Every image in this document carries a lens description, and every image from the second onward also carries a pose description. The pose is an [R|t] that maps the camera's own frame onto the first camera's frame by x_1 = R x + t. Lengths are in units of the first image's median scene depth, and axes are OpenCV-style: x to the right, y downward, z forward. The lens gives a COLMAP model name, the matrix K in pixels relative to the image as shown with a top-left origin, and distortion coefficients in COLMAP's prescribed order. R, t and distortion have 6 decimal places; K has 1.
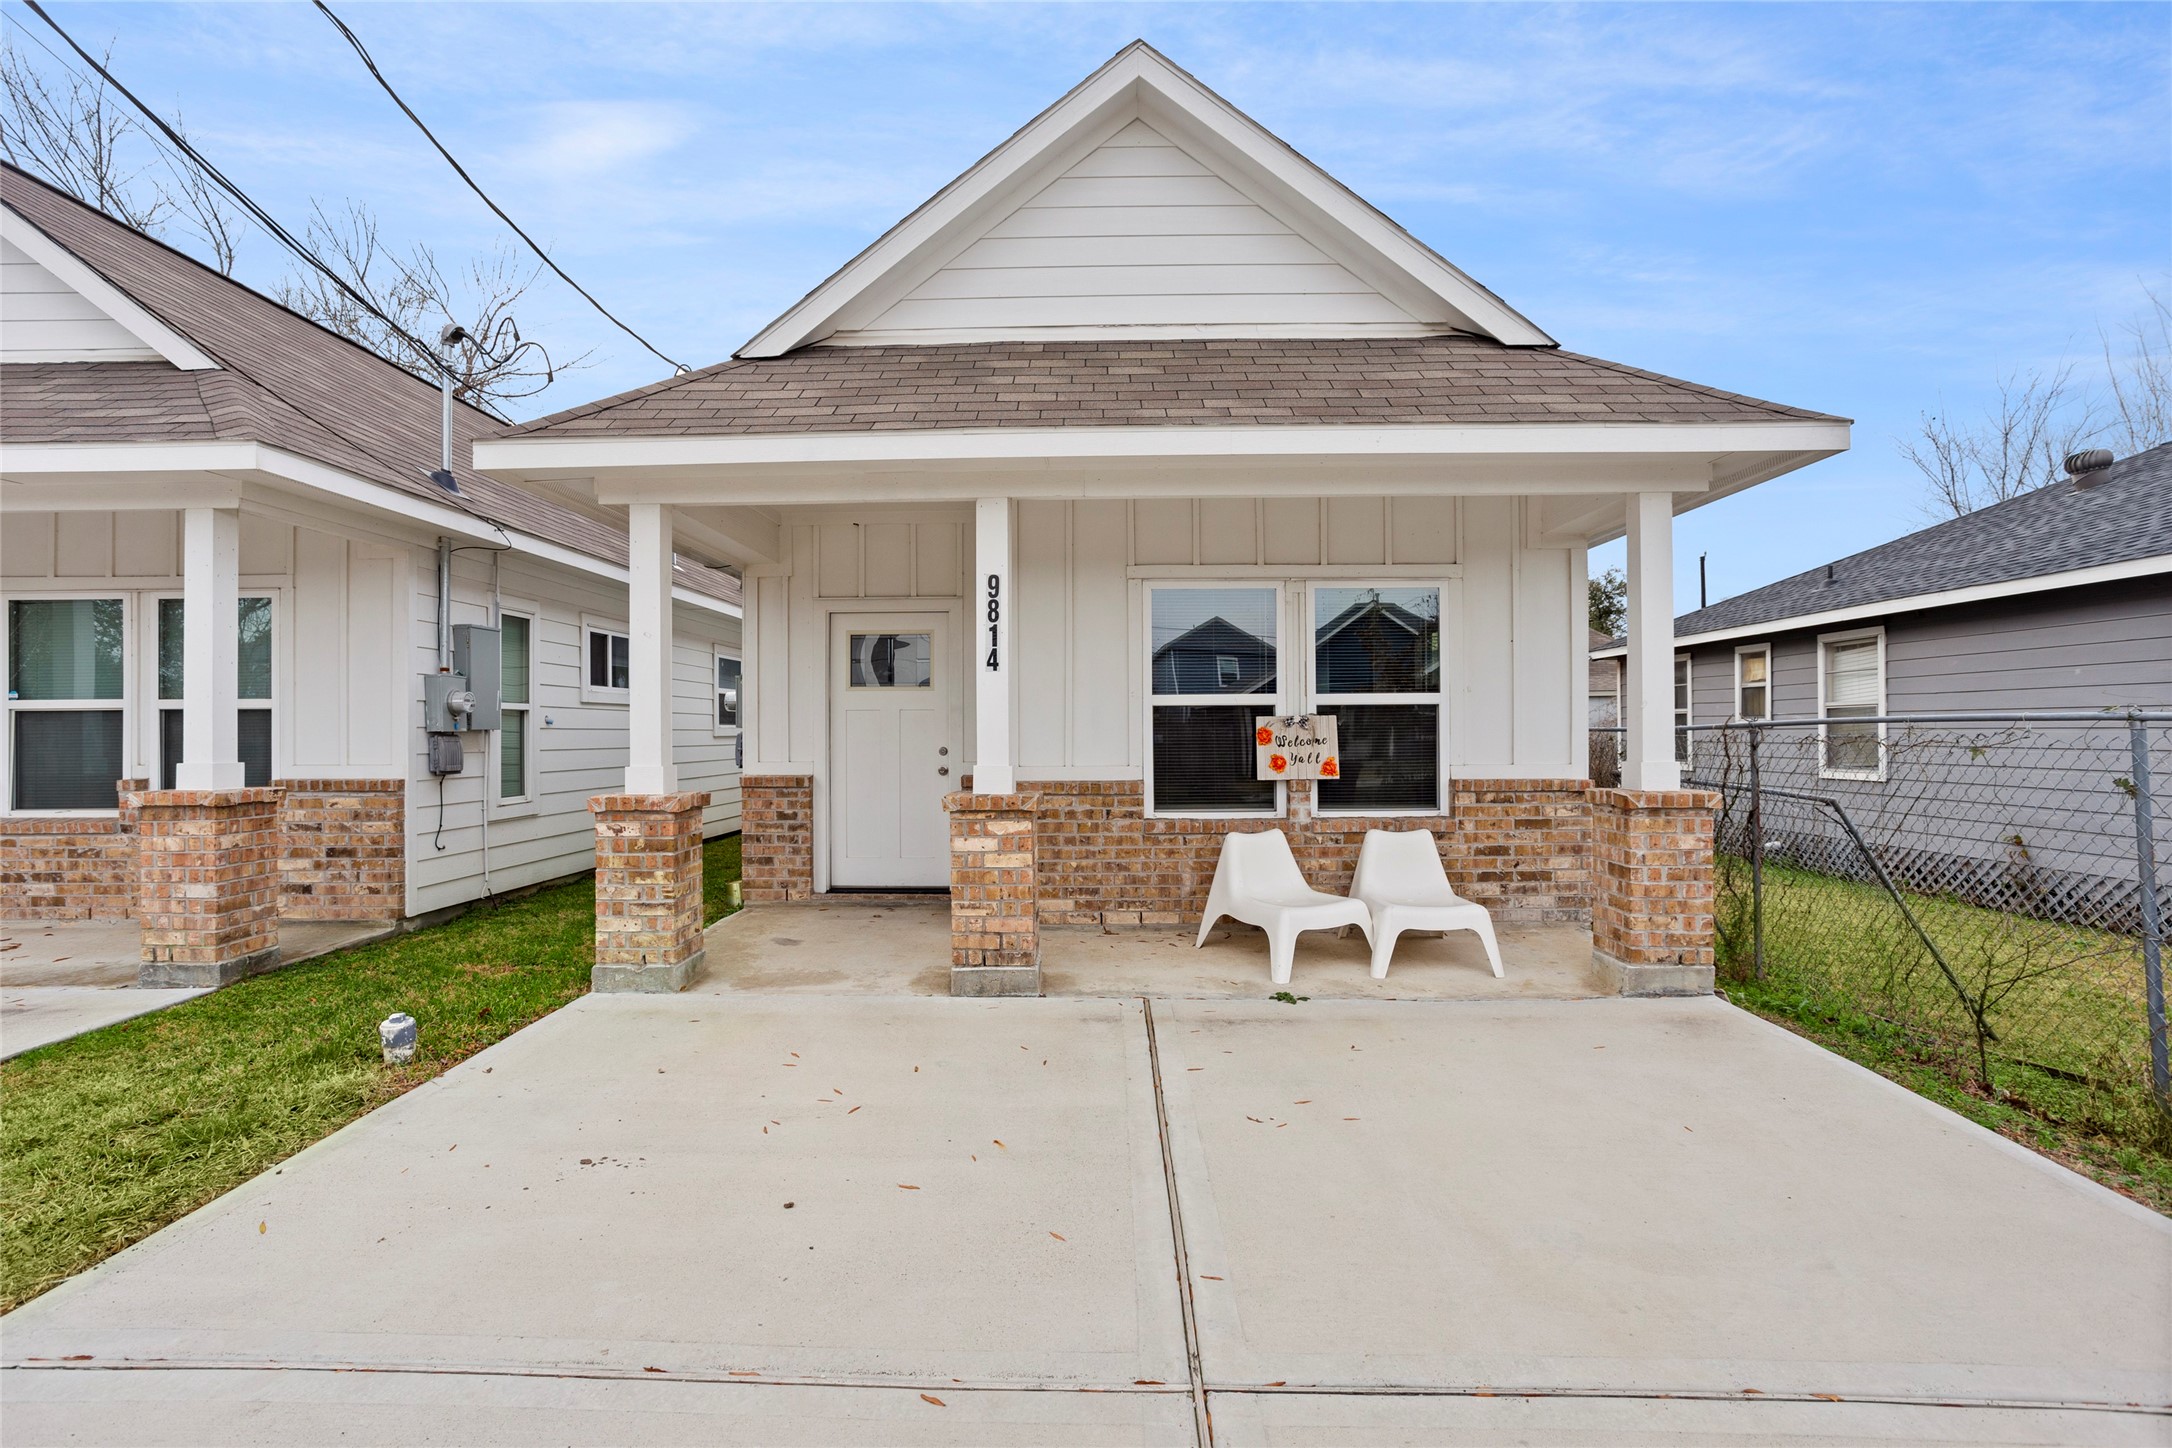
lens RADIAL K [[1063.3, 0, 1071.3], [0, 1063.3, 707.2], [0, 0, 1]] dist [-0.054034, 0.036174]
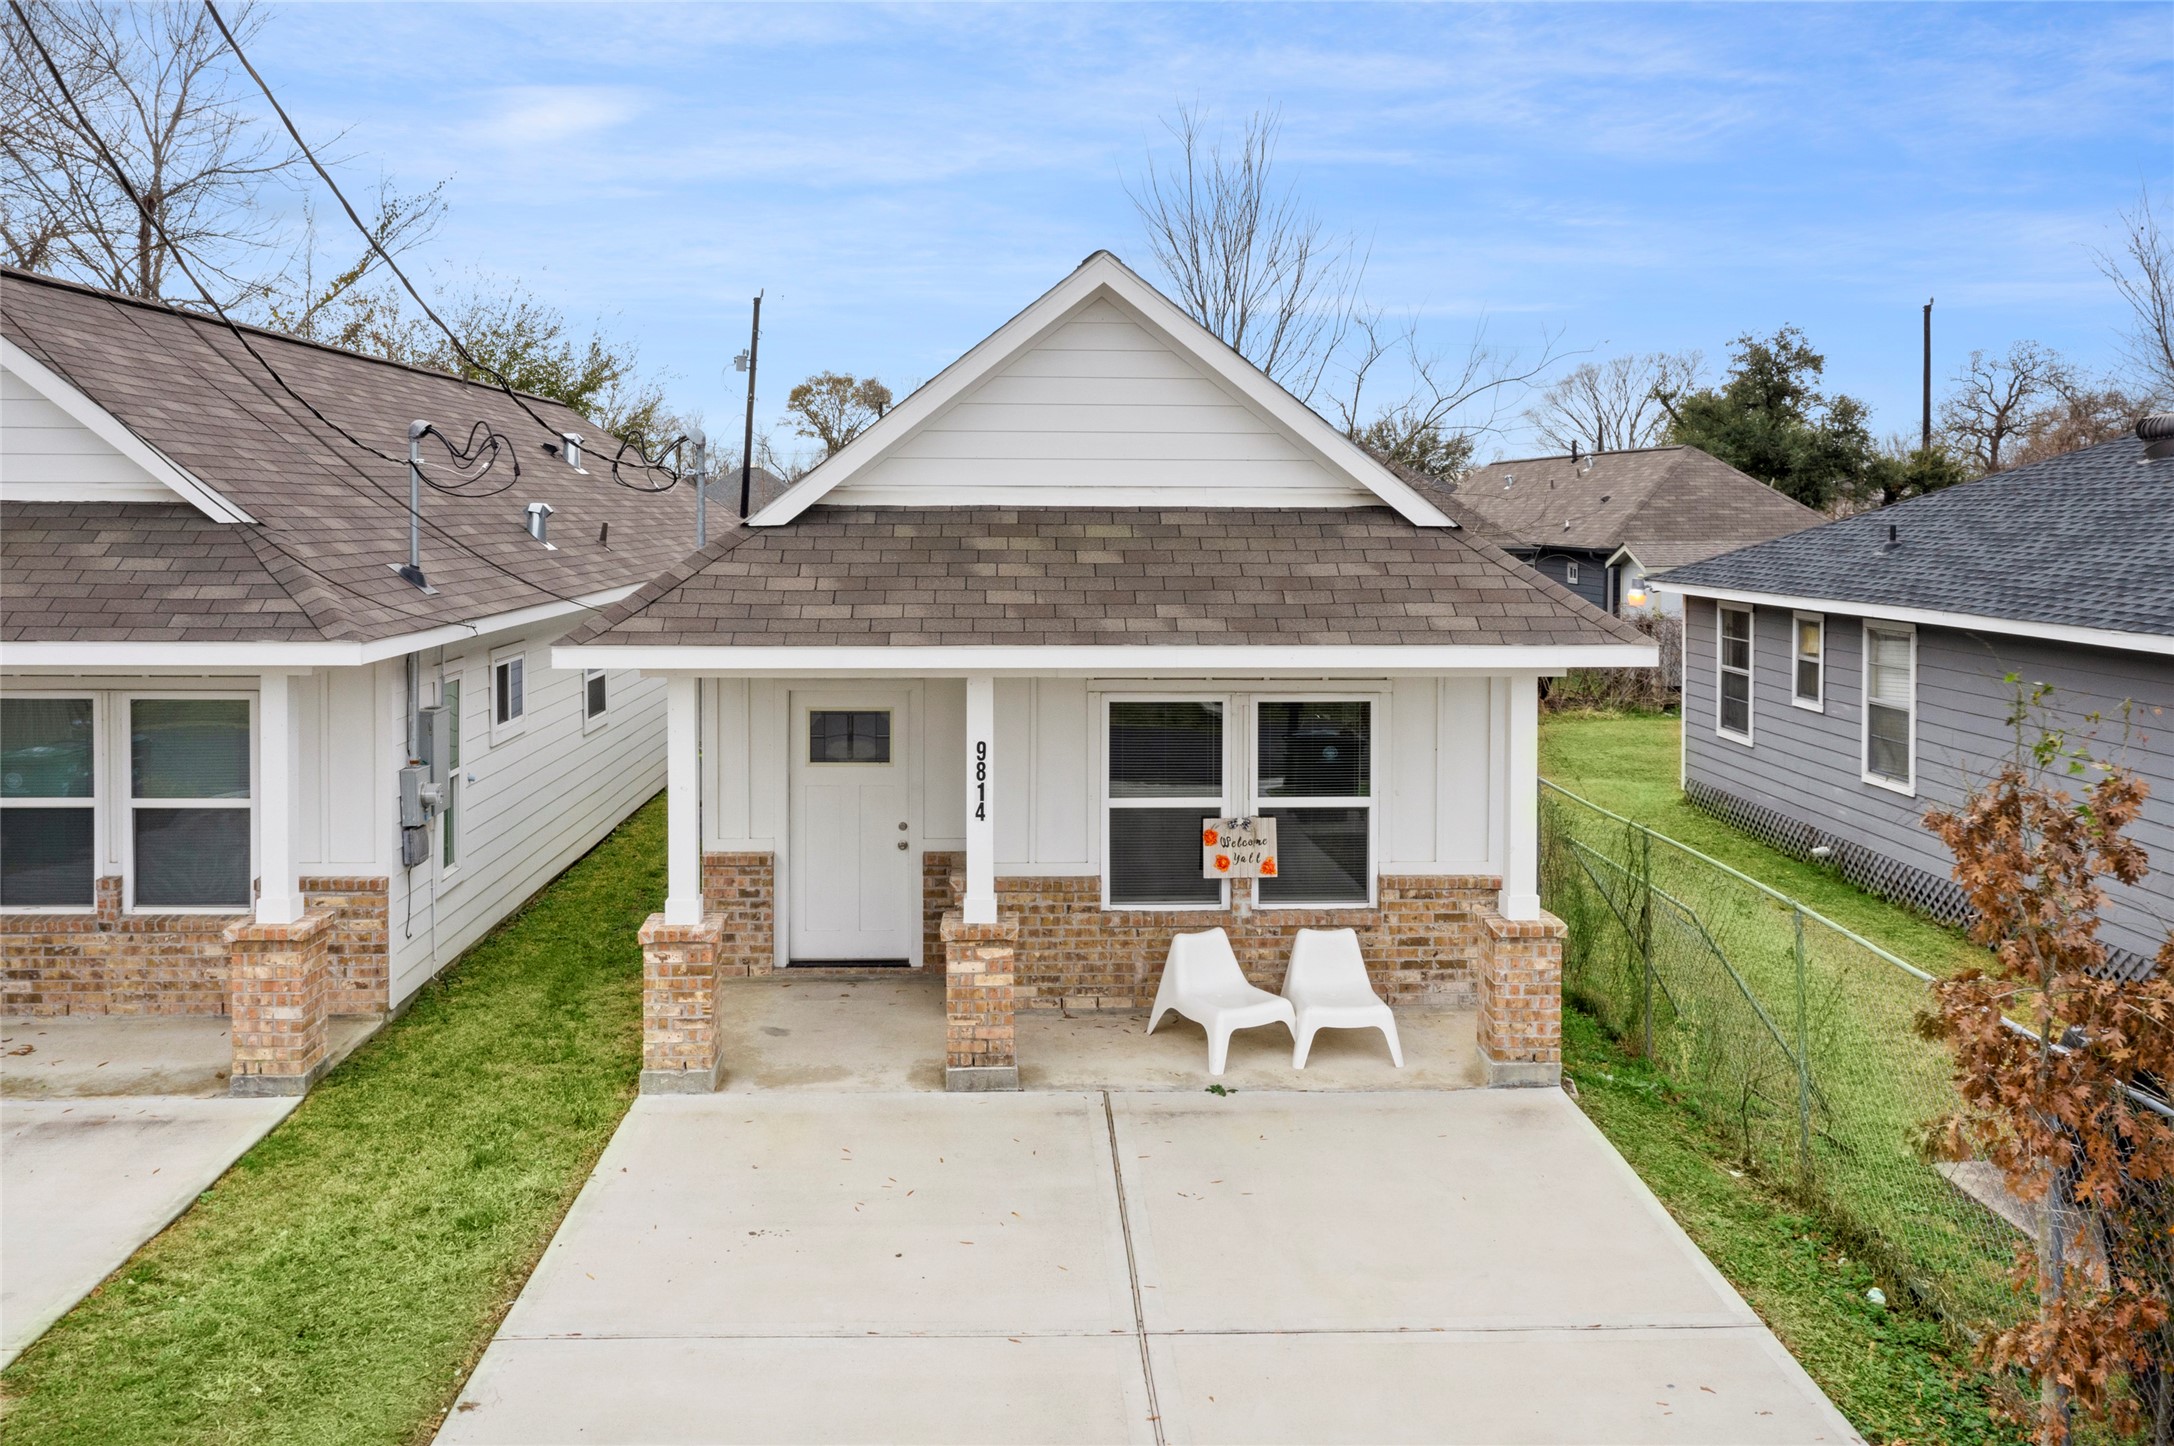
lens RADIAL K [[1252.7, 0, 1087.0], [0, 1252.7, 723.0], [0, 0, 1]] dist [0.002918, 0.000345]
pose [[0.997918, 0.005392, 0.064268, -0.030903], [-0.006990, 0.999671, 0.024671, -0.124729], [-0.064113, -0.025069, 0.997628, -0.291139]]
